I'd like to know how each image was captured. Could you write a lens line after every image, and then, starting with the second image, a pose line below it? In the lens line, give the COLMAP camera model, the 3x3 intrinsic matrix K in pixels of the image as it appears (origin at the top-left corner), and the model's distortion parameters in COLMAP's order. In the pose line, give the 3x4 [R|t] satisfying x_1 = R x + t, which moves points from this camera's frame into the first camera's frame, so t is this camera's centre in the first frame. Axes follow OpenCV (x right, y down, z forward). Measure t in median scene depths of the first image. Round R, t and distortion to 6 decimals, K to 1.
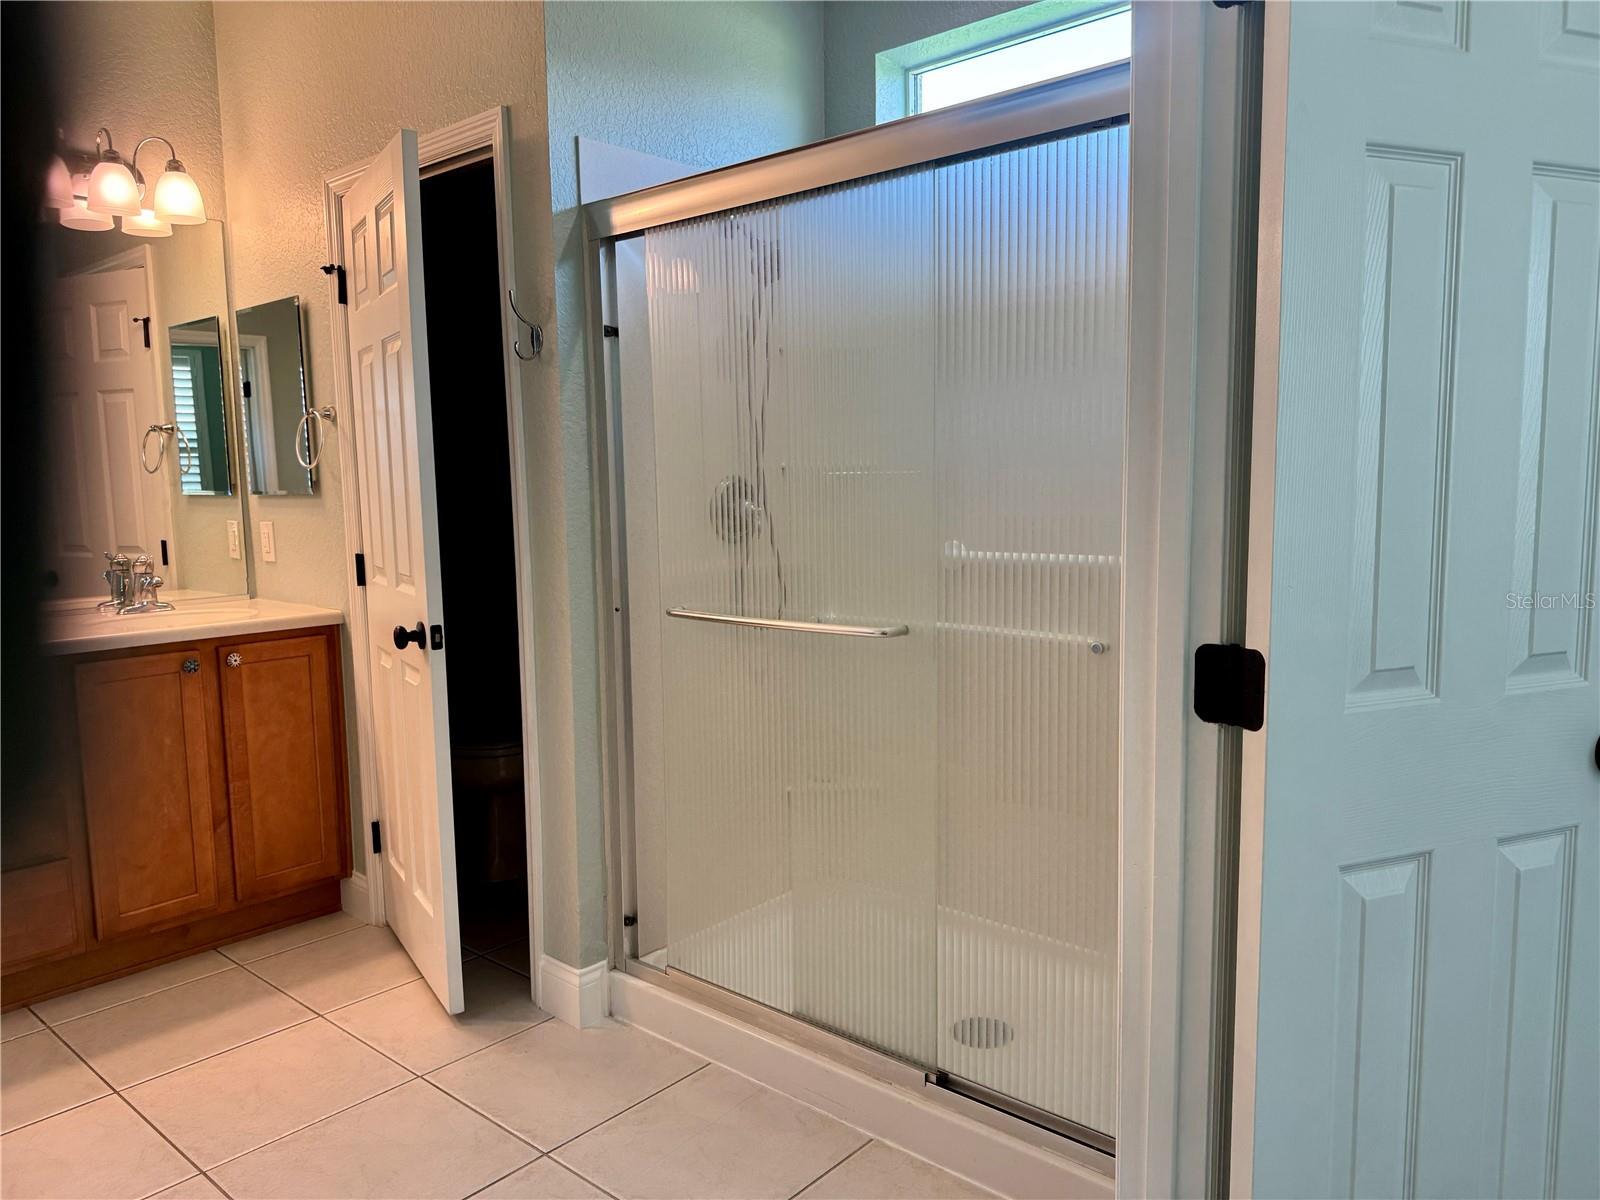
lens RADIAL K [[1124.9, 0, 800.0], [0, 1124.9, 600.0], [0, 0, 1]] dist [0.035510, -0.061706]
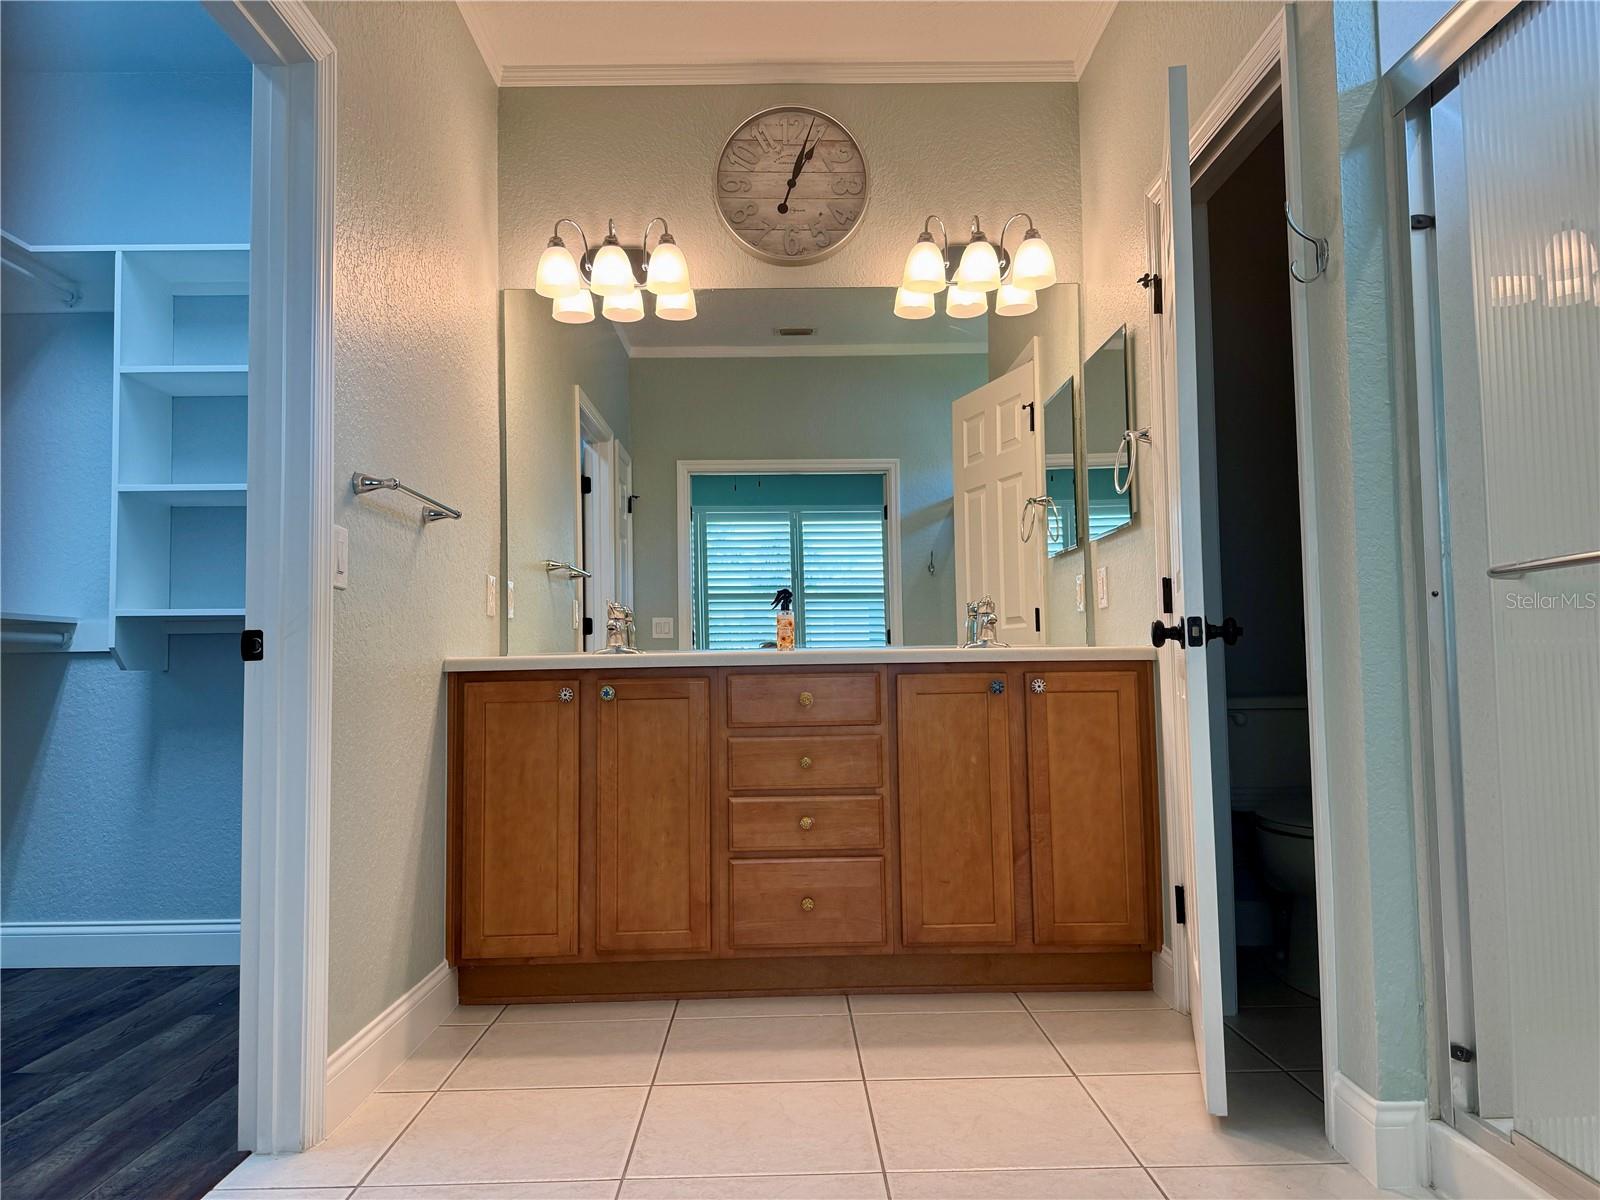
lens RADIAL K [[1124.9, 0, 800.0], [0, 1124.9, 600.0], [0, 0, 1]] dist [0.035510, -0.061706]
pose [[0.681305, -0.029793, -0.731393, 0.081171], [-0.076523, 0.990798, -0.111642, 0.111729], [0.727988, 0.132031, 0.672756, 0.194692]]
